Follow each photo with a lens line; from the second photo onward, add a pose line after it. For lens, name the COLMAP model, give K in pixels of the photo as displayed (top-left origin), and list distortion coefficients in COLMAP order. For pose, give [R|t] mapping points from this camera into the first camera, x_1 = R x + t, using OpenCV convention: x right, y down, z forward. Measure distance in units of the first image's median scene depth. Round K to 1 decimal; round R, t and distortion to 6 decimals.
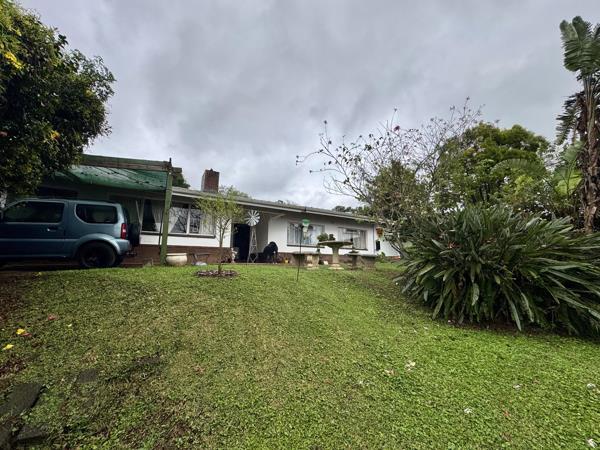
lens RADIAL K [[237.0, 0, 300.0], [0, 237.0, 225.0], [0, 0, 1]] dist [0.001664, 0.000115]
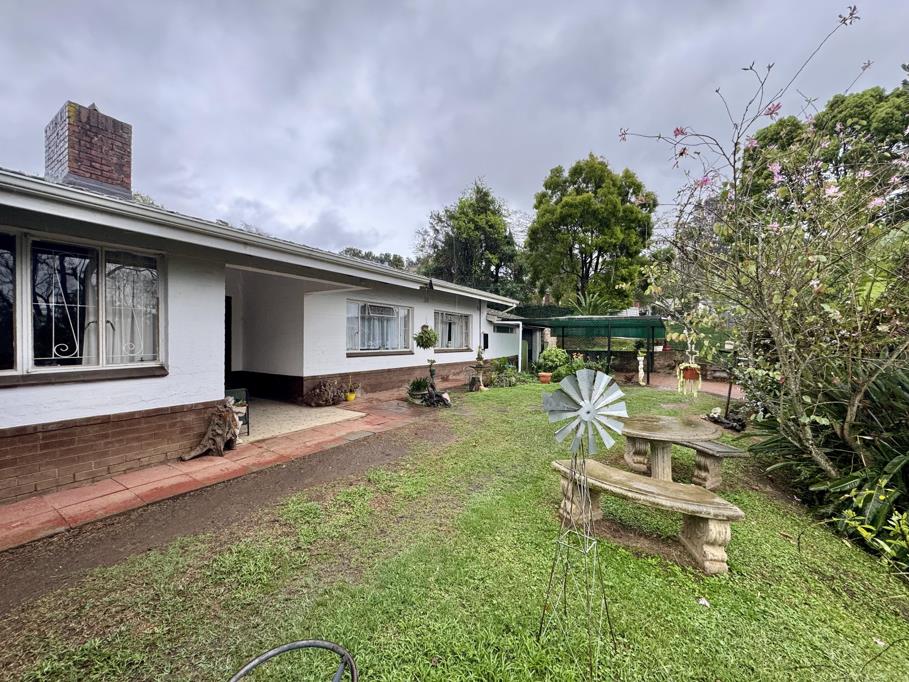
lens RADIAL K [[359.1, 0, 454.5], [0, 359.1, 341.0], [0, 0, 1]] dist [0.001664, 0.000115]
pose [[0.885404, 0.000768, 0.464821, -0.145353], [-0.080692, 0.985069, 0.152078, -0.041574], [-0.457764, -0.172158, 0.872246, 0.278647]]
